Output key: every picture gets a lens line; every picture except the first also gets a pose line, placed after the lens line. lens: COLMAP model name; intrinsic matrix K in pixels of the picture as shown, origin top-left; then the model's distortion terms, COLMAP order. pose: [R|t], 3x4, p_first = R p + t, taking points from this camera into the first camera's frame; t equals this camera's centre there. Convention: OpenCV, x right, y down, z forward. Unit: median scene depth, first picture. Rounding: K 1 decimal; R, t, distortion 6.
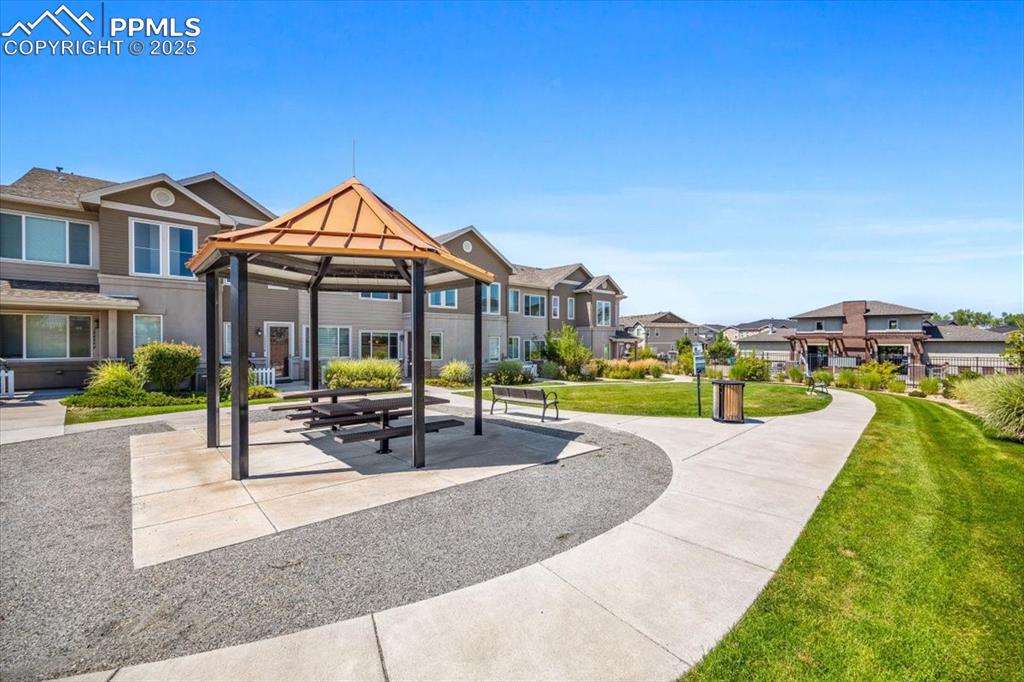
lens RADIAL K [[419.8, 0, 505.1], [0, 419.8, 343.3], [0, 0, 1]] dist [0.017433, 0.000360]
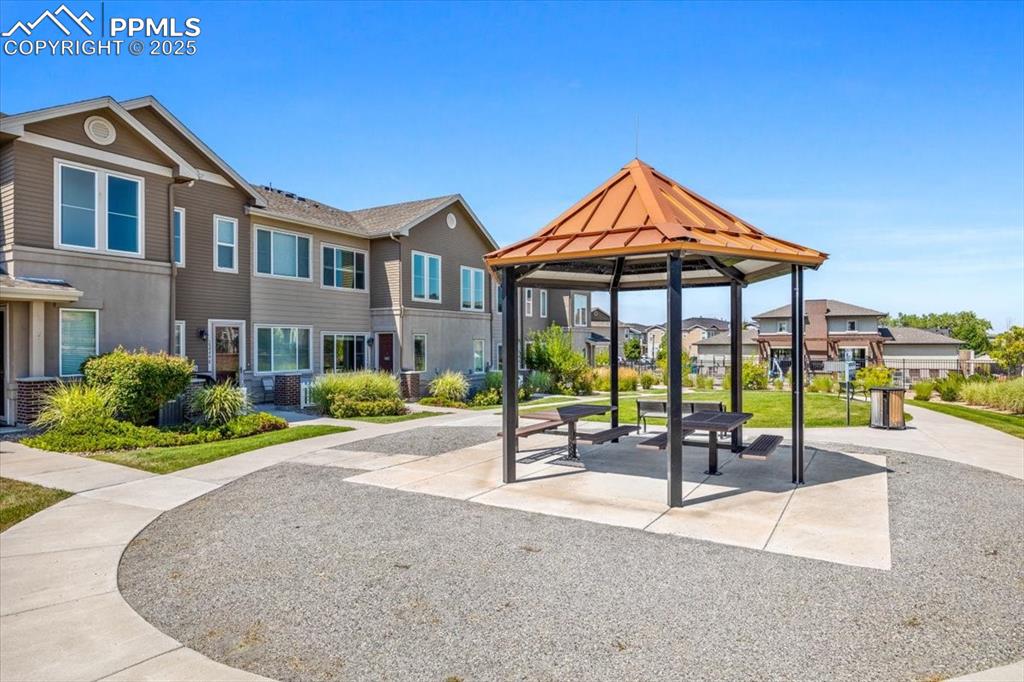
lens RADIAL K [[573.1, 0, 511.6], [0, 573.1, 339.3], [0, 0, 1]] dist [-0.003304, -0.000715]
pose [[0.959647, -0.001317, 0.281205, -0.342190], [0.005063, 0.999908, -0.012593, -0.005146], [-0.281163, 0.013509, 0.959565, -0.017505]]
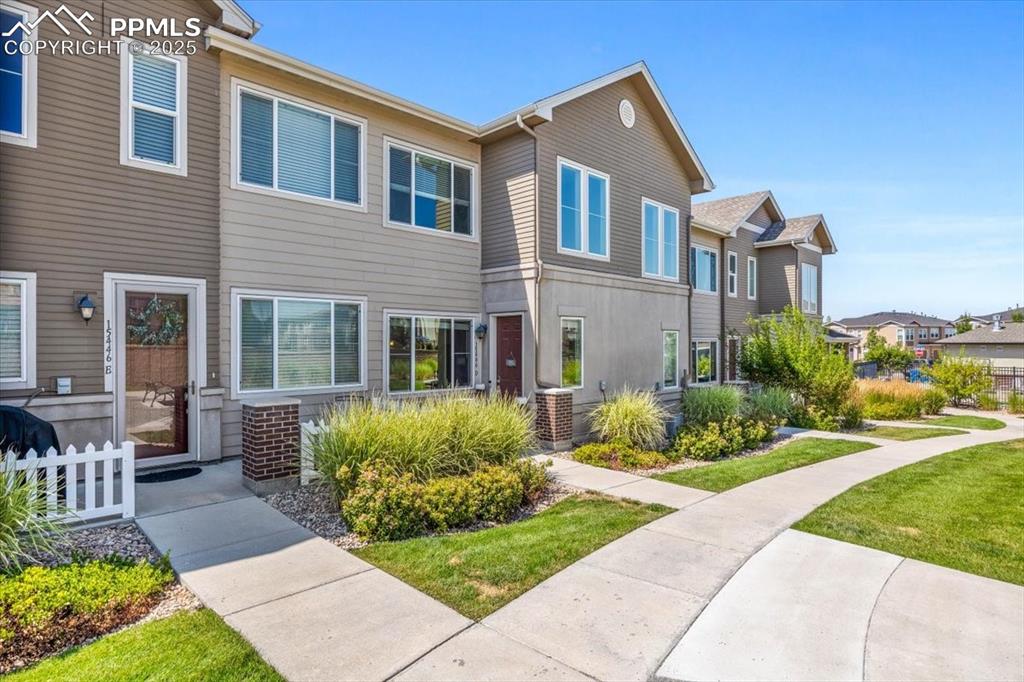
lens RADIAL K [[573.1, 0, 519.2], [0, 573.1, 346.3], [0, 0, 1]] dist [-0.003304, -0.000715]
pose [[0.997961, 0.000000, 0.063833, -0.288708], [0.000006, 1.000000, -0.000102, -0.000012], [-0.063833, 0.000102, 0.997961, 0.548310]]
